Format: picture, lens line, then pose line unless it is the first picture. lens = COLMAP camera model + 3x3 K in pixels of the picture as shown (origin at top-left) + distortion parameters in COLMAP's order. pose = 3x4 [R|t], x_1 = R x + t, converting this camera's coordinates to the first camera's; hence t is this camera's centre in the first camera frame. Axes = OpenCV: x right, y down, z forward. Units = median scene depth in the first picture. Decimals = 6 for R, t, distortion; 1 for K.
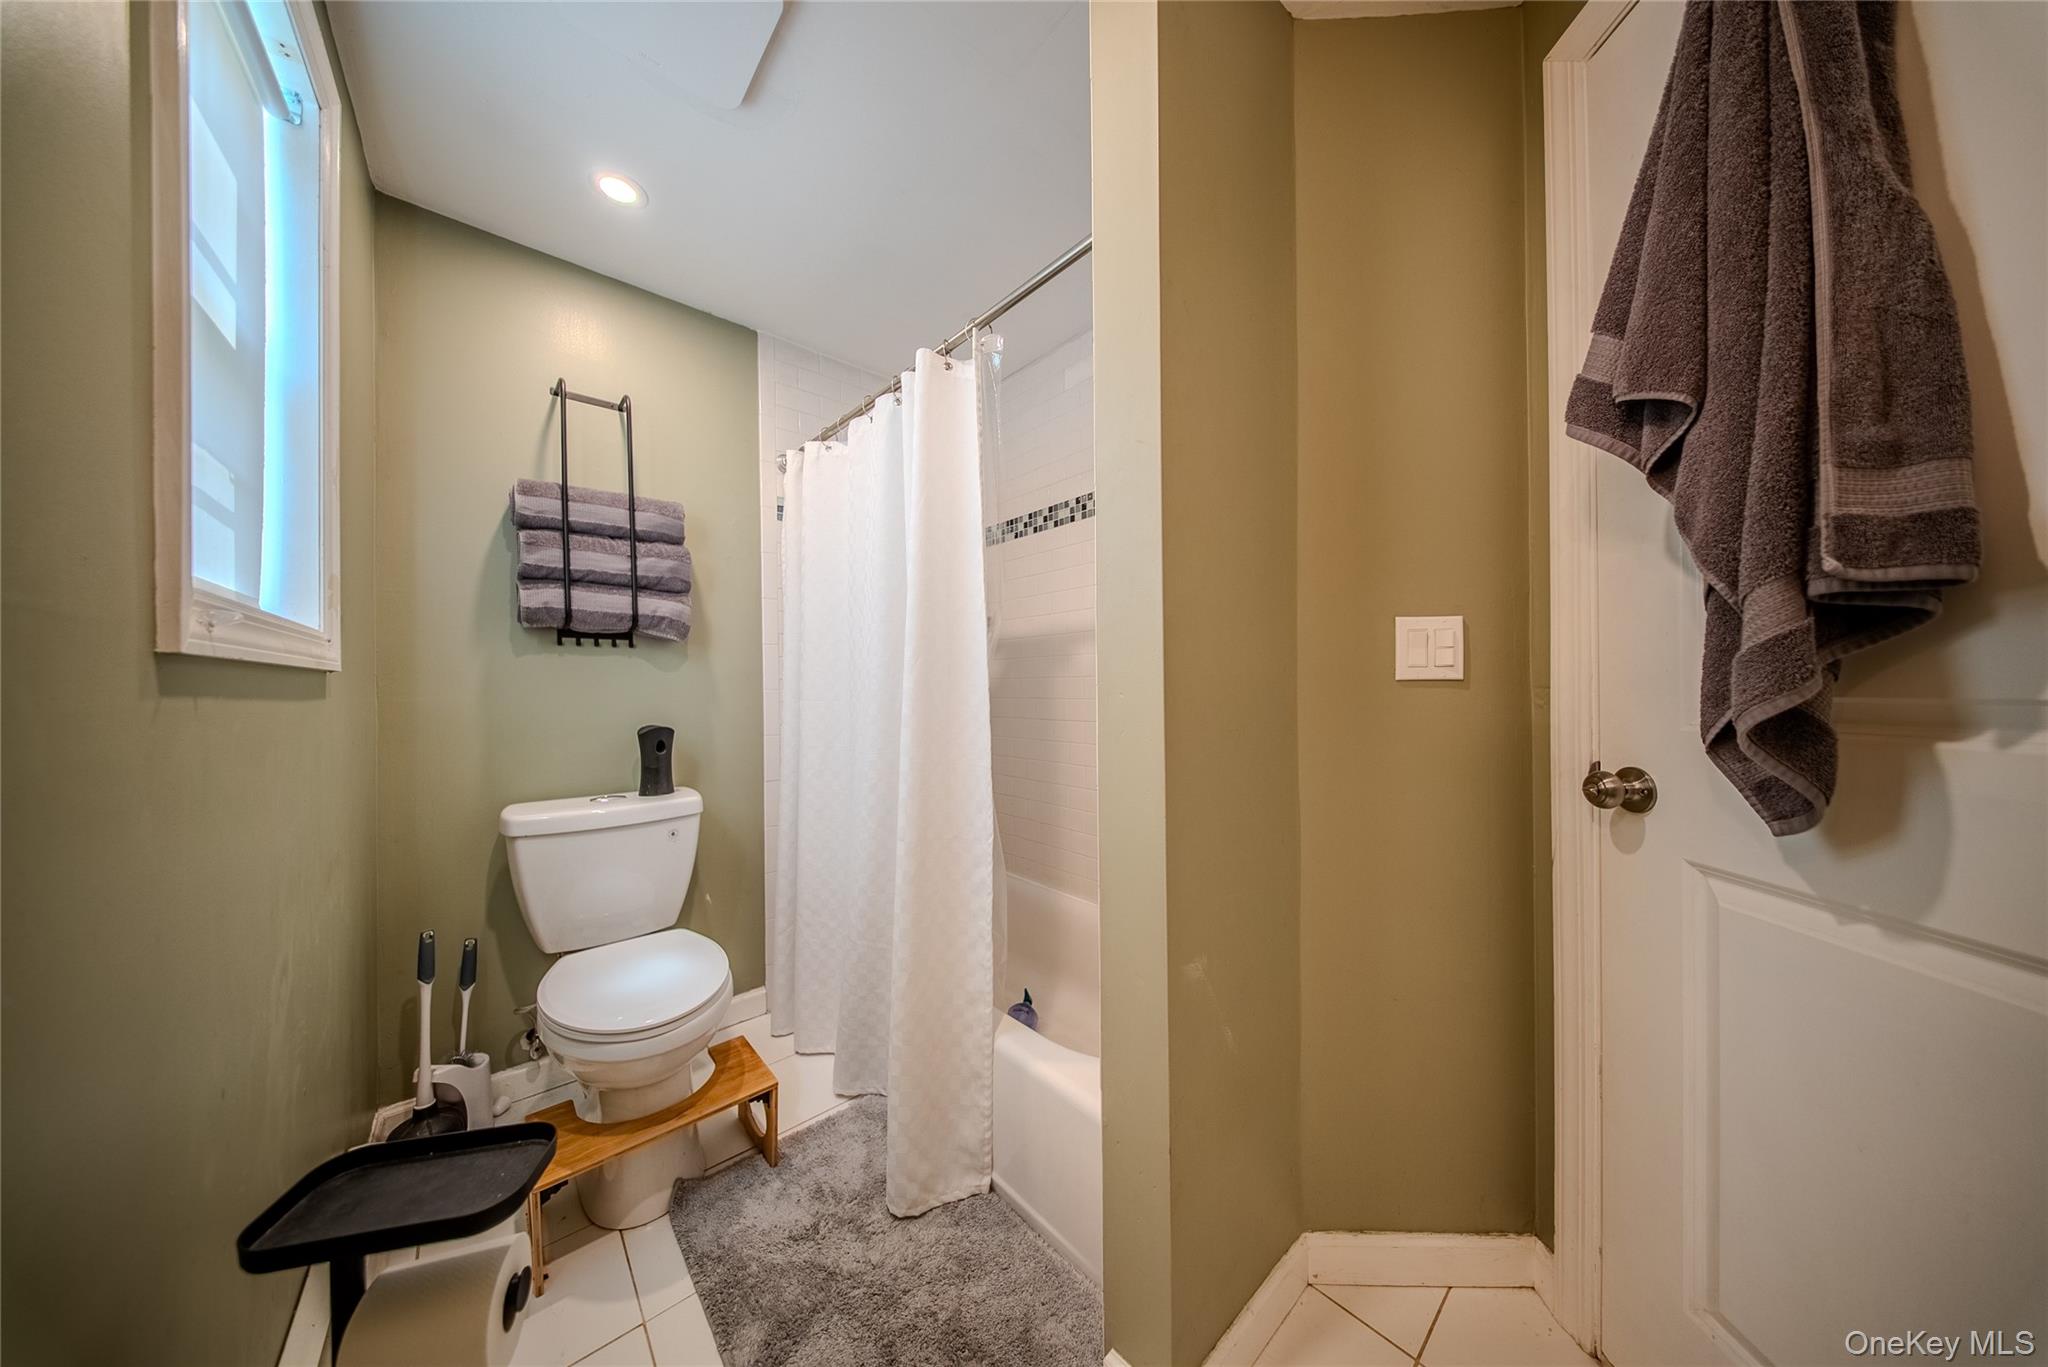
lens RADIAL K [[602.8, 0, 1028.3], [0, 602.8, 685.5], [0, 0, 1]] dist [0.007831, -0.003986]
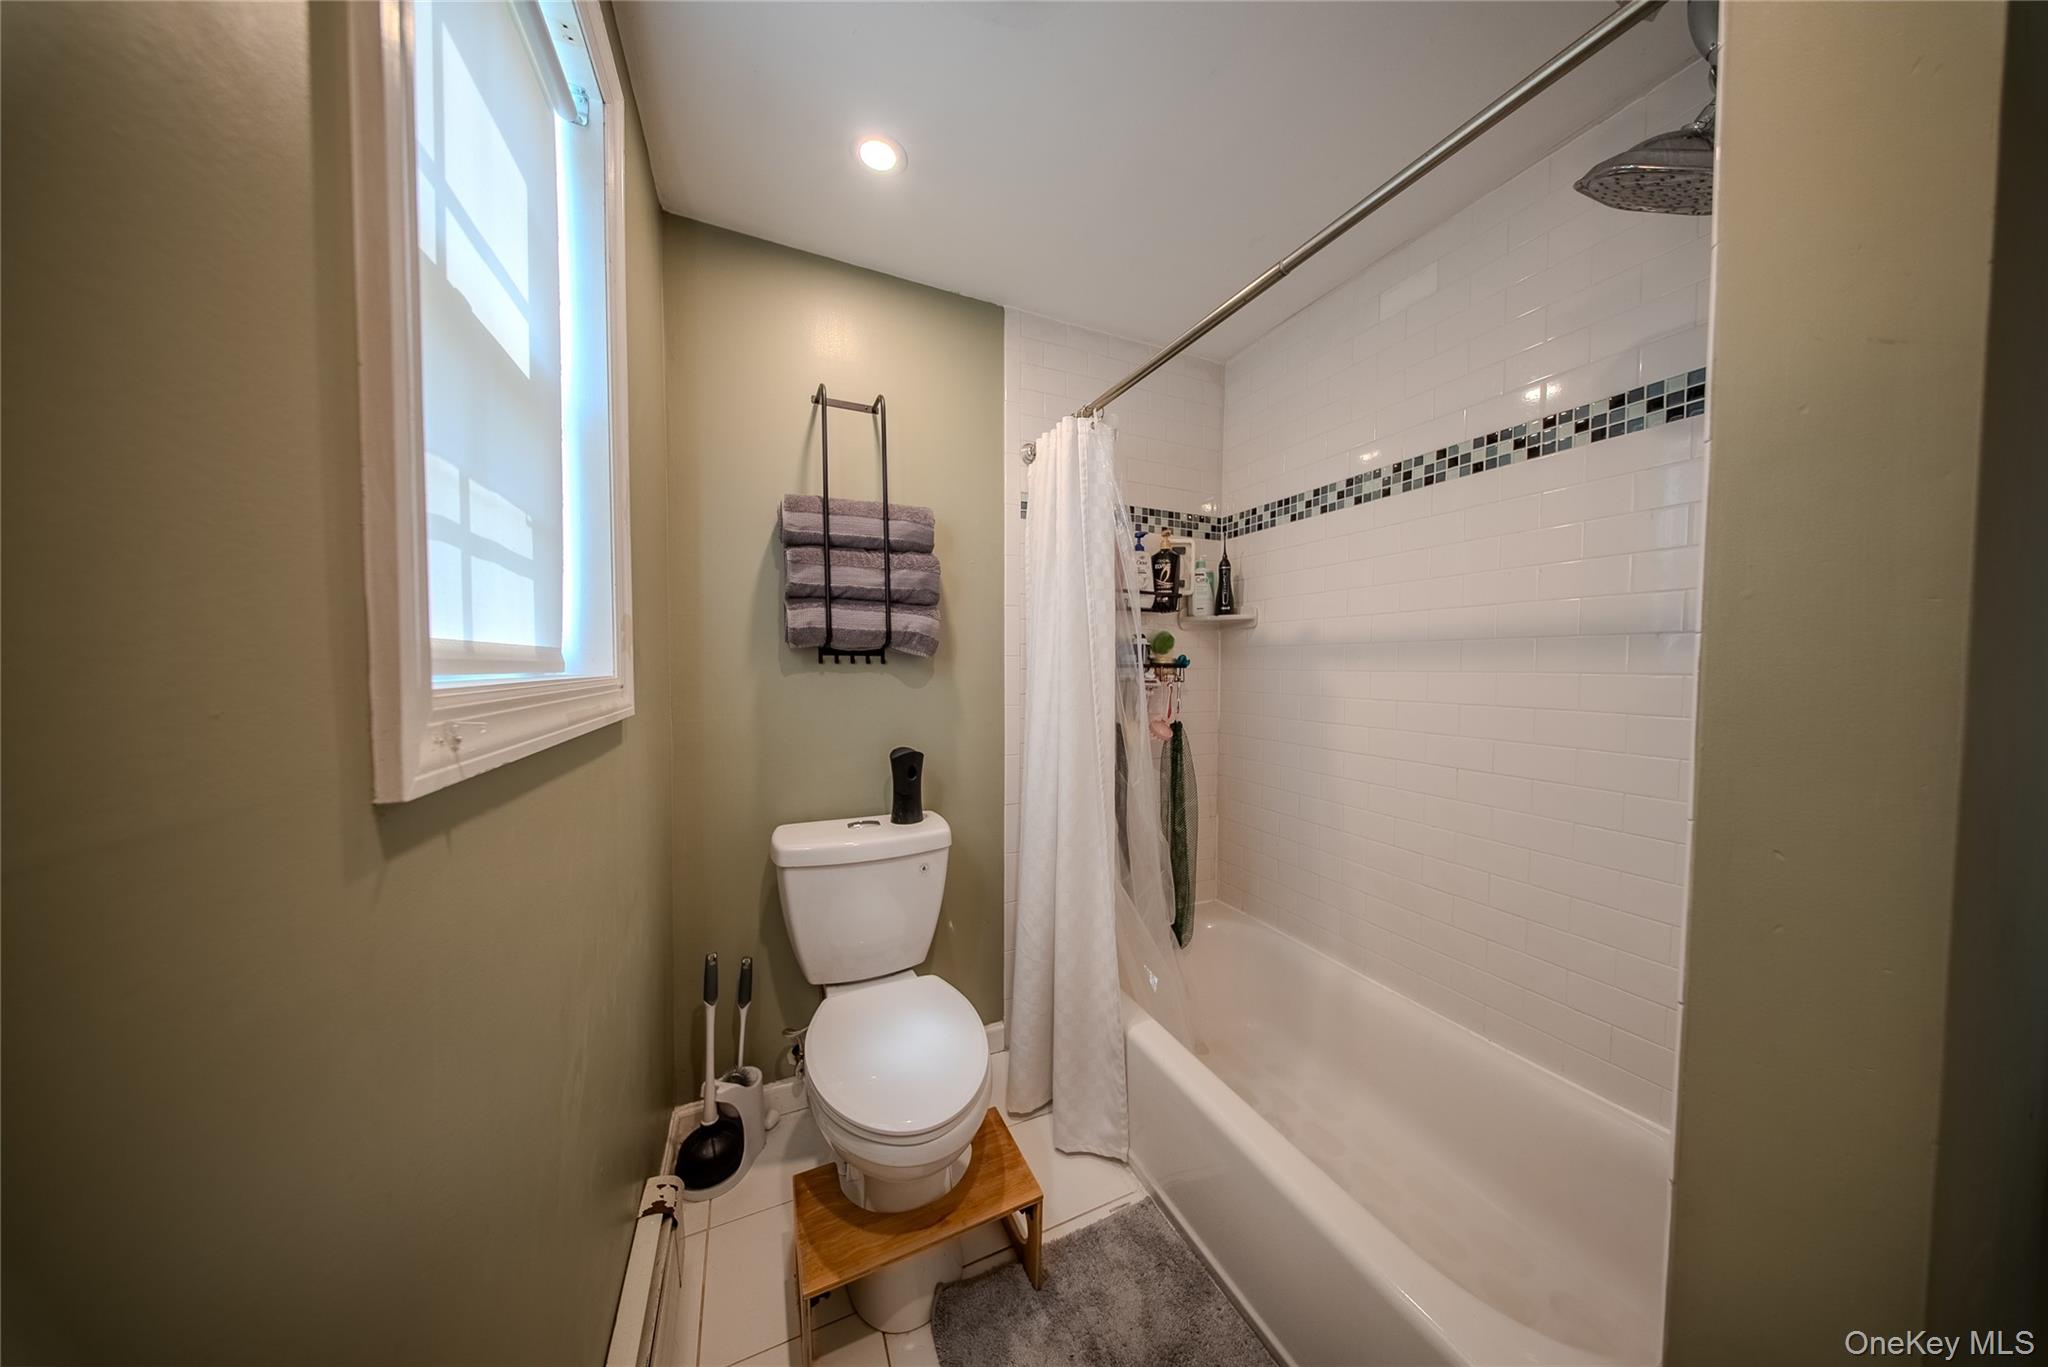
lens RADIAL K [[605.3, 0, 1037.8], [0, 605.3, 686.9], [0, 0, 1]] dist [0.012451, -0.005467]
pose [[0.955973, 0.022801, -0.292569, -0.158403], [-0.012724, 0.999260, 0.036299, -0.071615], [0.293180, -0.030978, 0.955555, 0.173228]]
